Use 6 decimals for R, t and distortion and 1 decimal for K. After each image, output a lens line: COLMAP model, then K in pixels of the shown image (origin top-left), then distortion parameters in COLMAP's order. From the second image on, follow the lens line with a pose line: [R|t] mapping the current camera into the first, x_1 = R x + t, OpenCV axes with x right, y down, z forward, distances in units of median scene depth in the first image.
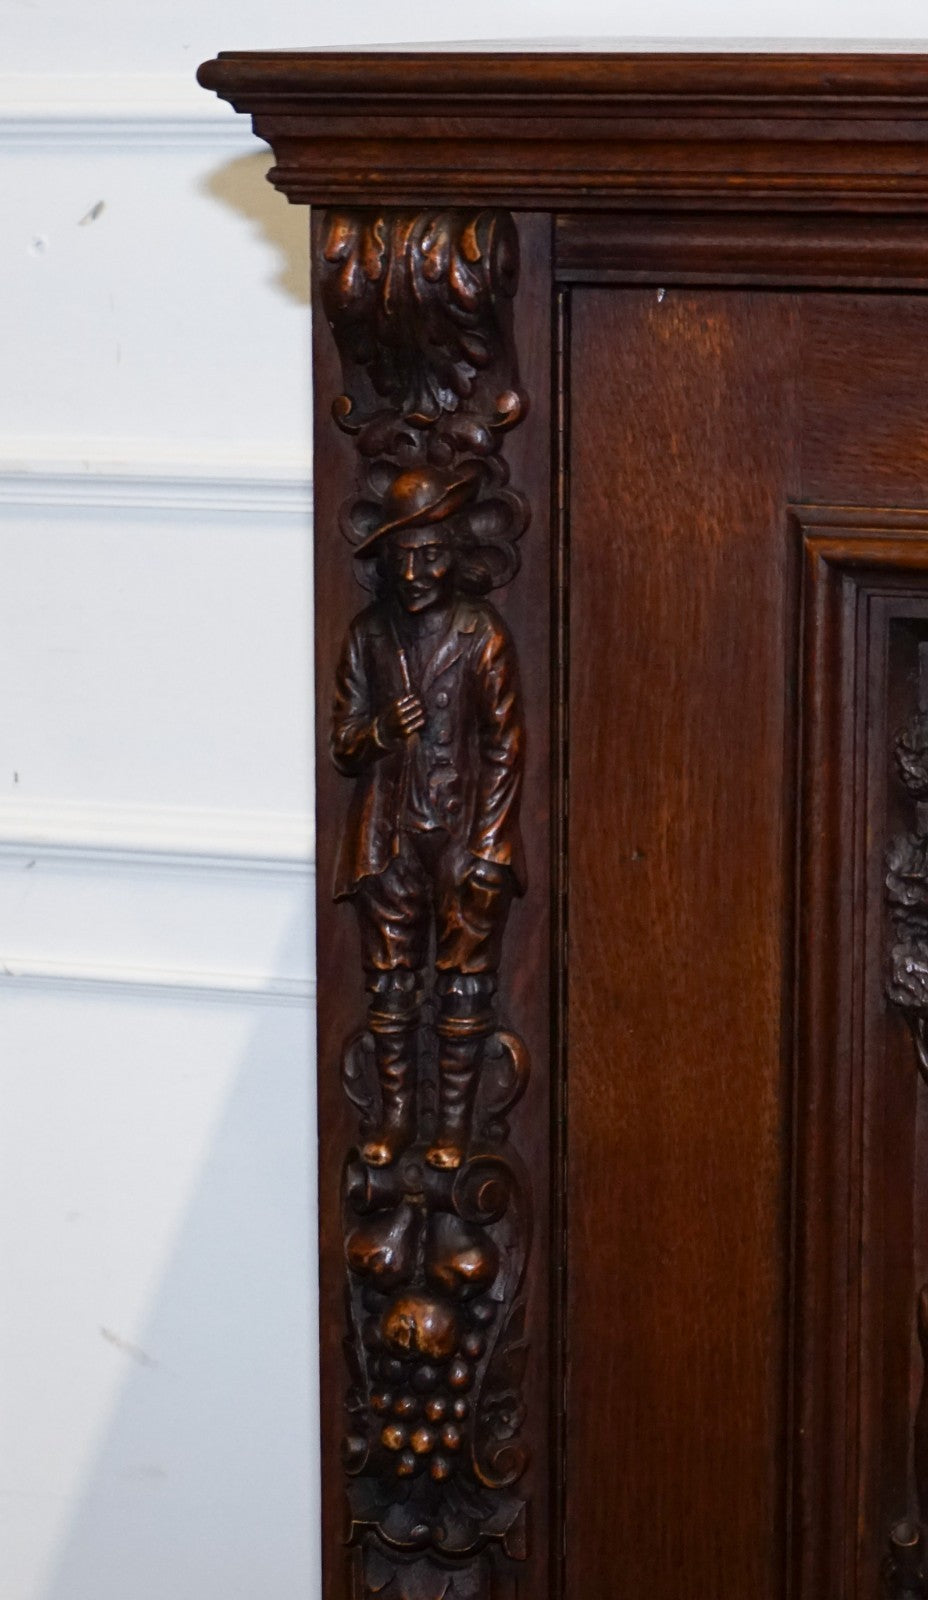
lens RADIAL K [[4651.2, 0, 464.0], [0, 4651.2, 800.0], [0, 0, 1]] dist [-0.016228, 0.153570]
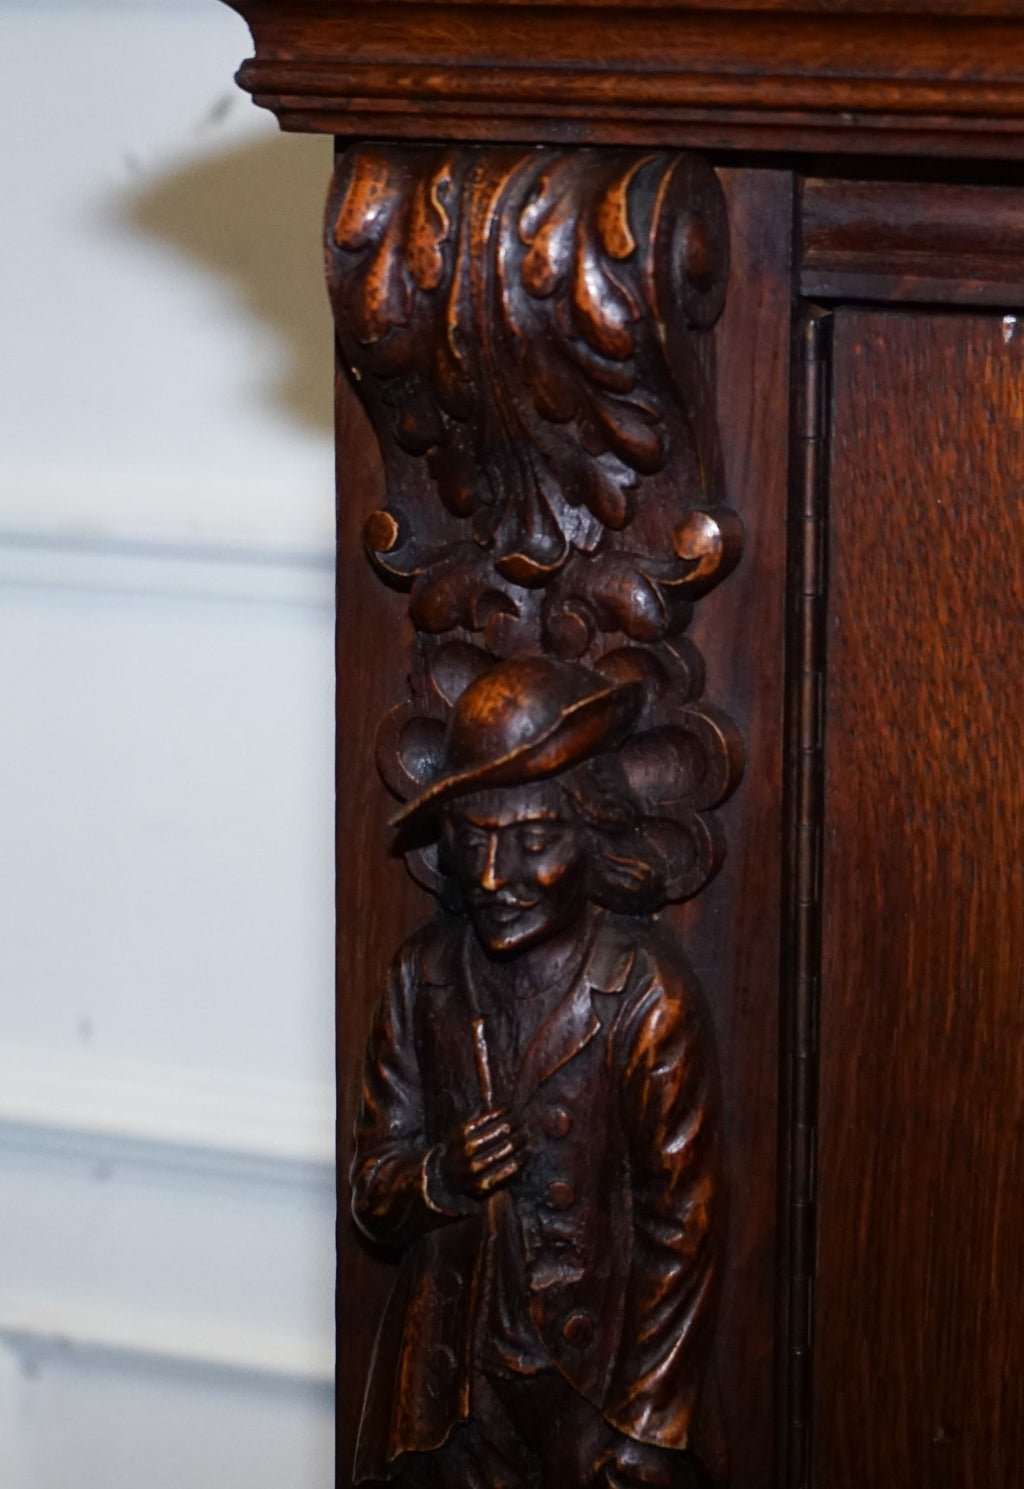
lens RADIAL K [[5271.0, 0, 512.0], [0, 5271.0, 744.5], [0, 0, 1]] dist [-0.016571, -2.021714]
pose [[0.992630, 0.029608, -0.117512, 0.056542], [-0.029352, 0.999561, 0.003912, -0.064792], [0.117576, -0.000434, 0.993064, 0.435830]]
